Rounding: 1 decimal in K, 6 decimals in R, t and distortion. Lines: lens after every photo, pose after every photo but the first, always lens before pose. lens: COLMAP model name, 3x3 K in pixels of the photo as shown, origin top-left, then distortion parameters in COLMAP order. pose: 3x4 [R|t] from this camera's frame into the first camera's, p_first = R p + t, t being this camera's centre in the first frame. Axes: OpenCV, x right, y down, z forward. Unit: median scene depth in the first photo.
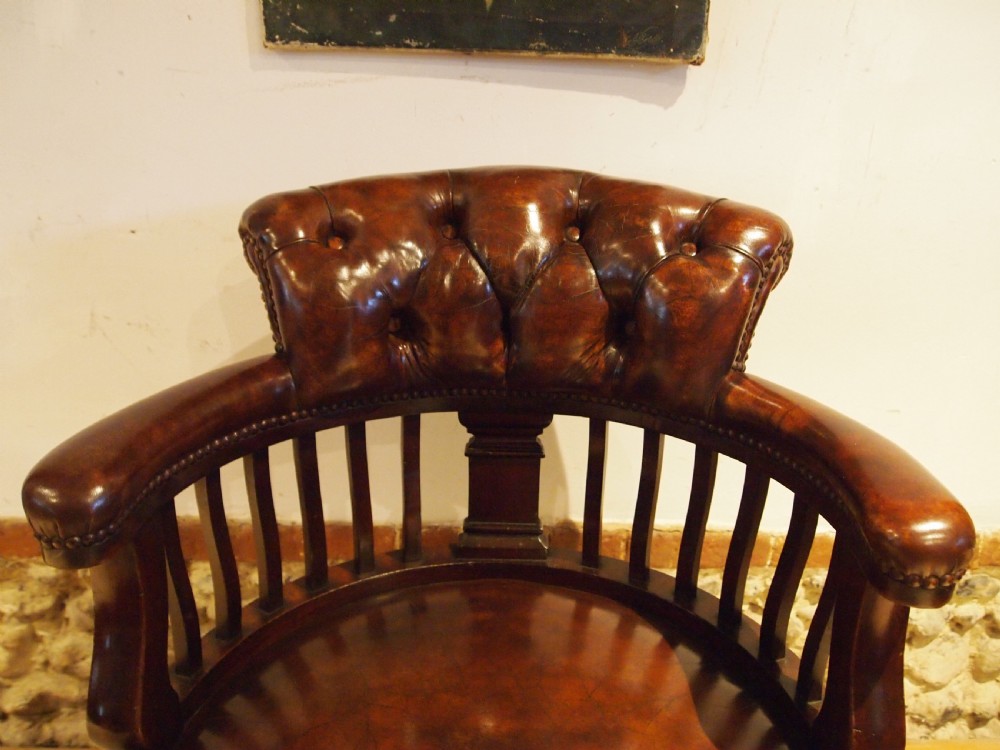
lens RADIAL K [[802.0, 0, 508.8], [0, 802.0, 384.0], [0, 0, 1]] dist [-0.052347, 0.005961]
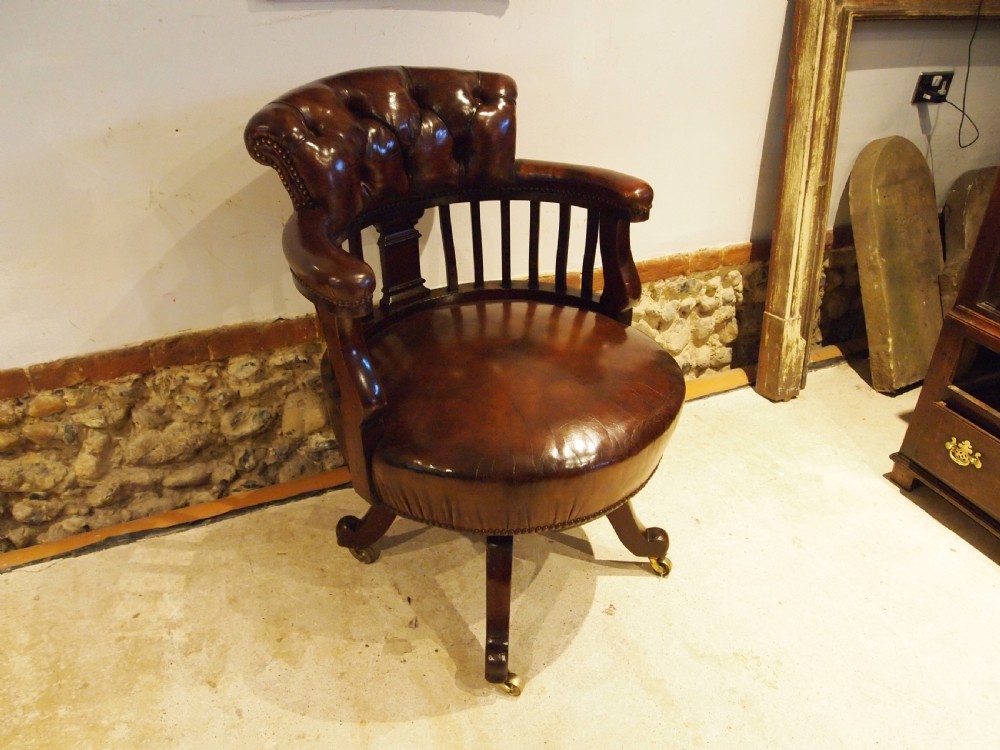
lens RADIAL K [[802.0, 0, 511.6], [0, 802.0, 378.8], [0, 0, 1]] dist [-0.052347, 0.005961]
pose [[0.920783, -0.215492, 0.325148, -0.514703], [0.156903, 0.967757, 0.197050, 0.067304], [-0.357127, -0.130423, 0.924906, -0.688314]]
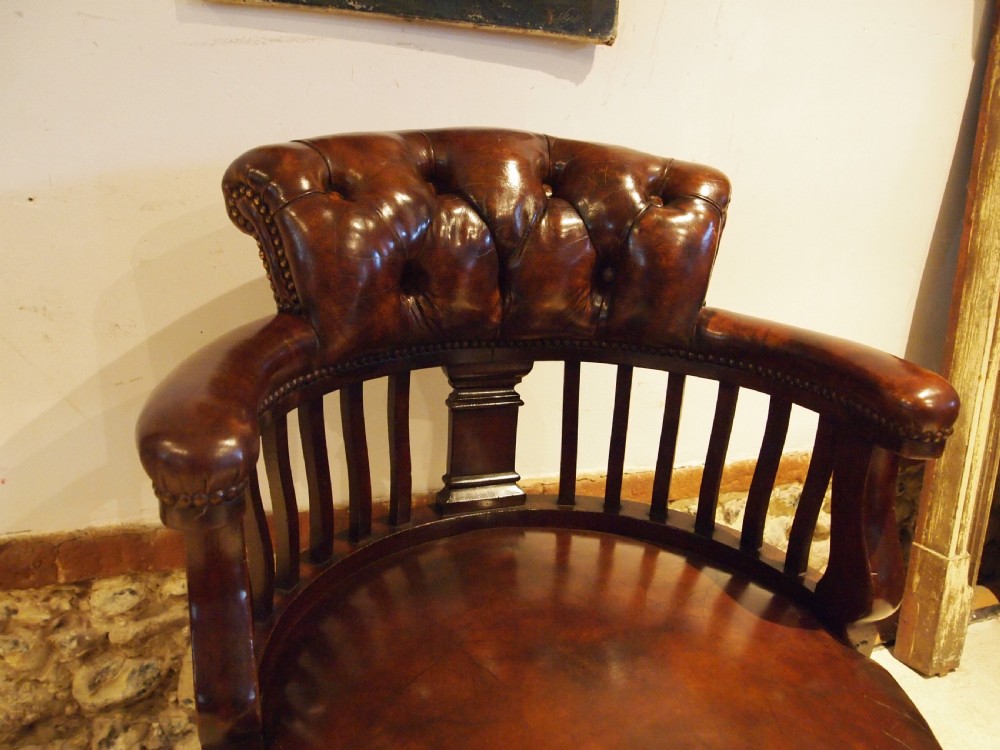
lens RADIAL K [[802.0, 0, 513.1], [0, 802.0, 383.7], [0, 0, 1]] dist [-0.052347, 0.005961]
pose [[0.932986, -0.082769, 0.350267, -0.321438], [0.088381, 0.996087, -0.000039, 0.059813], [-0.348893, 0.030994, 0.936650, 0.017730]]
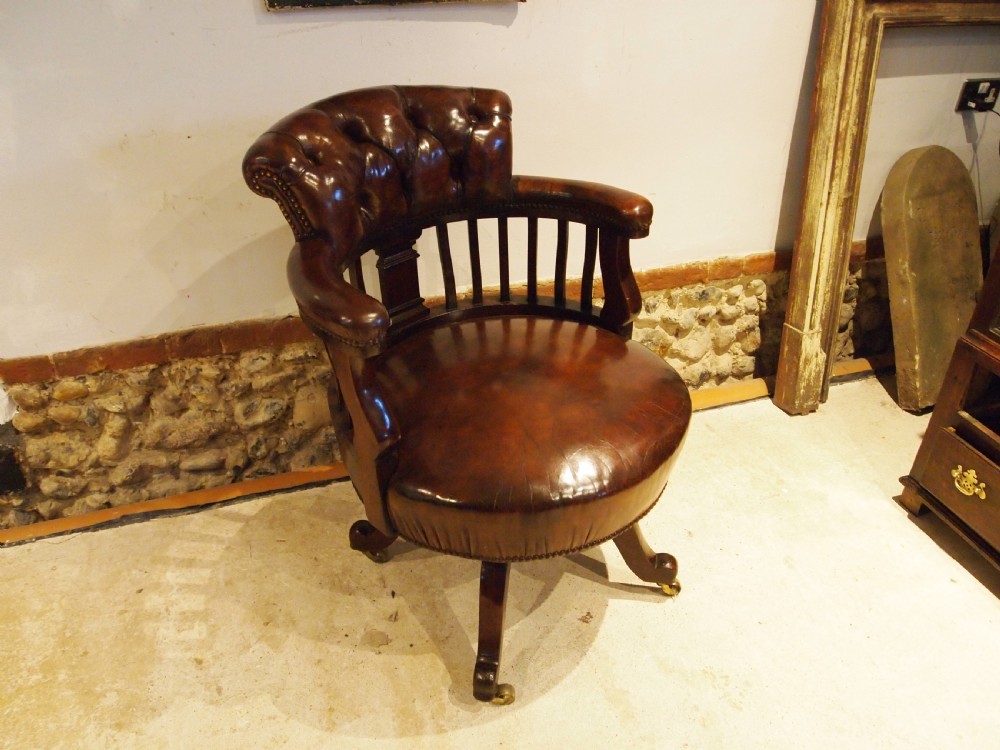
lens RADIAL K [[802.0, 0, 511.4], [0, 802.0, 379.4], [0, 0, 1]] dist [-0.052347, 0.005961]
pose [[0.955927, -0.179640, 0.232237, -0.339352], [0.132658, 0.969900, 0.204193, 0.037826], [-0.261928, -0.164385, 0.950984, -0.769337]]
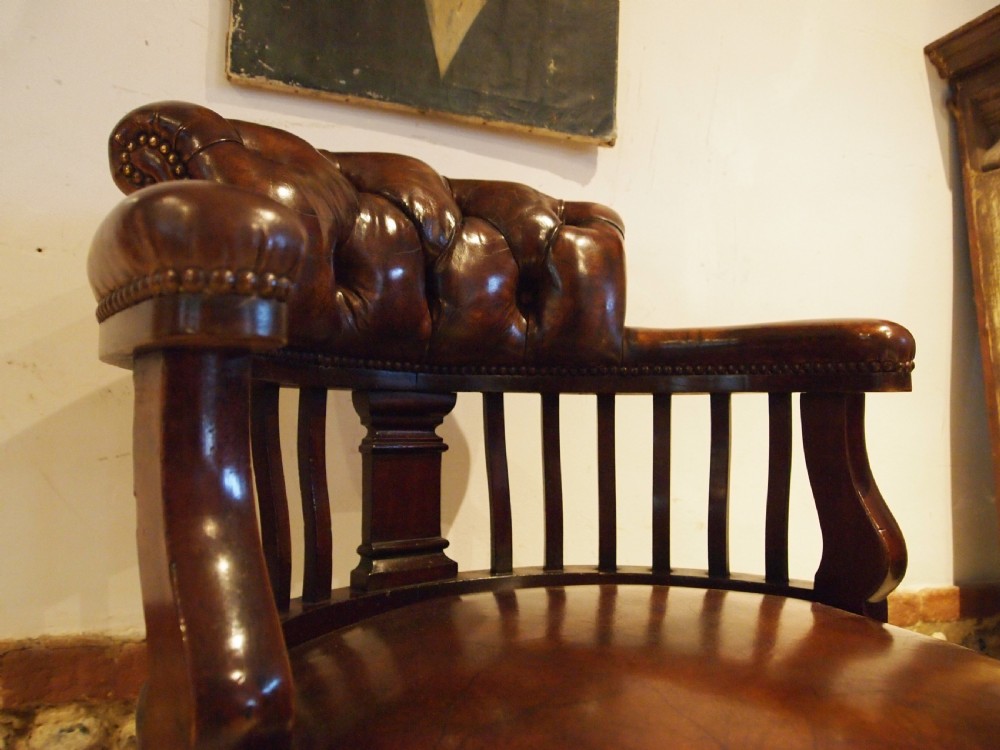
lens RADIAL K [[802.0, 0, 513.0], [0, 802.0, 377.5], [0, 0, 1]] dist [-0.052347, 0.005961]
pose [[0.931811, 0.010500, 0.362792, -0.328295], [0.135010, 0.917821, -0.373331, 0.340453], [-0.336899, 0.396855, 0.853818, 0.173410]]
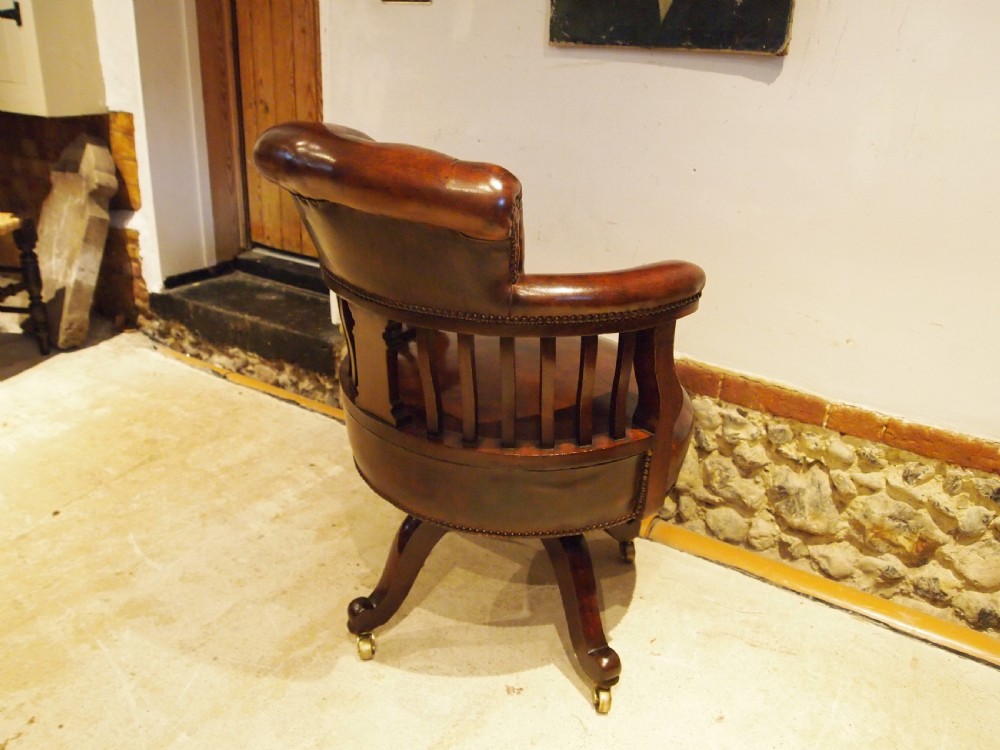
lens RADIAL K [[802.0, 0, 506.1], [0, 802.0, 378.6], [0, 0, 1]] dist [-0.052347, 0.005961]
pose [[0.813738, 0.219786, -0.538074, 0.786297], [-0.224263, 0.972789, 0.058197, 0.253995], [0.536224, 0.073313, 0.840886, -0.571281]]
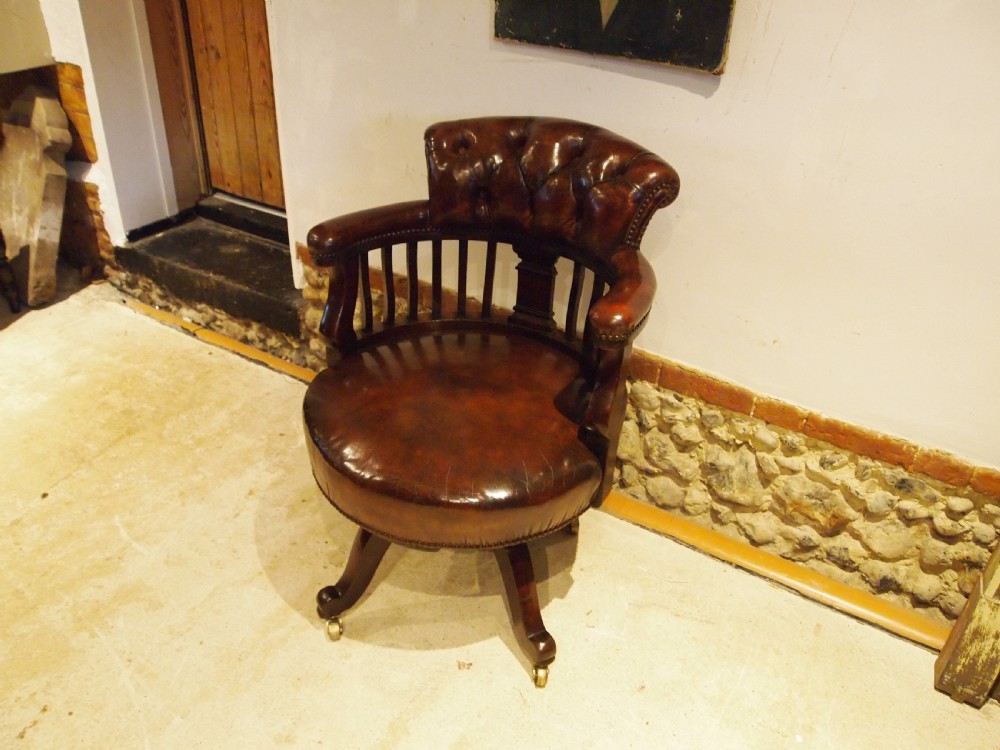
lens RADIAL K [[802.0, 0, 506.5], [0, 802.0, 380.5], [0, 0, 1]] dist [-0.052347, 0.005961]
pose [[0.828979, 0.294698, -0.475338, 0.834129], [-0.214975, 0.952518, 0.215627, -0.069934], [0.516313, -0.076565, 0.852970, -0.637182]]
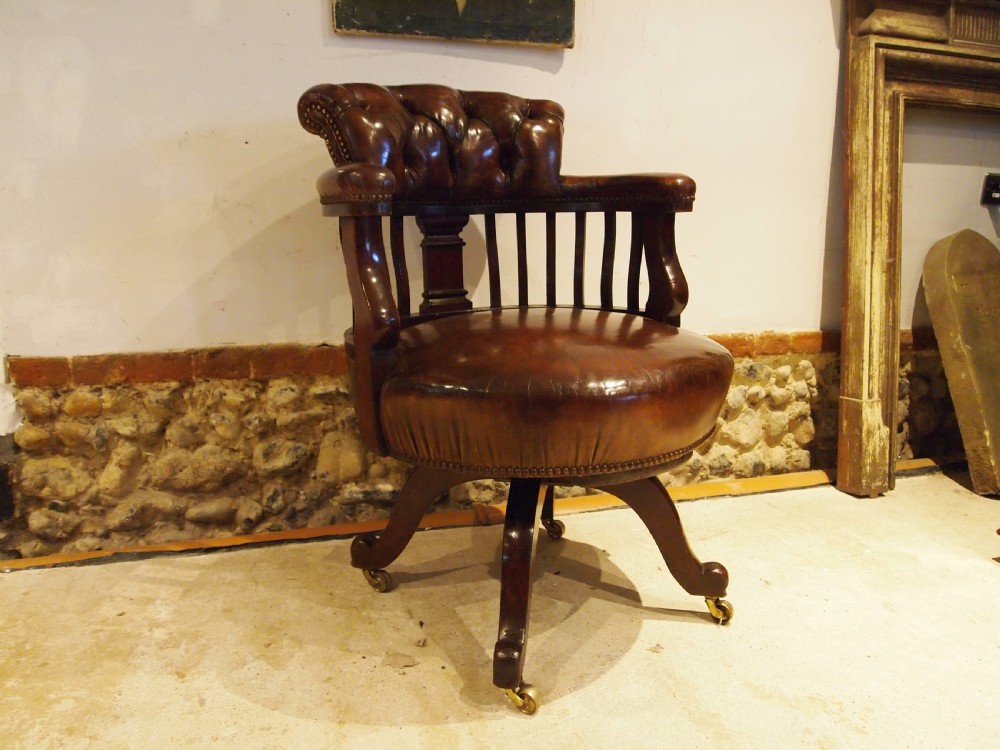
lens RADIAL K [[802.0, 0, 510.1], [0, 802.0, 377.6], [0, 0, 1]] dist [-0.052347, 0.005961]
pose [[0.961807, -0.084776, 0.260271, -0.451807], [0.123667, 0.982840, -0.136867, 0.597774], [-0.244202, 0.163827, 0.955786, -0.622128]]
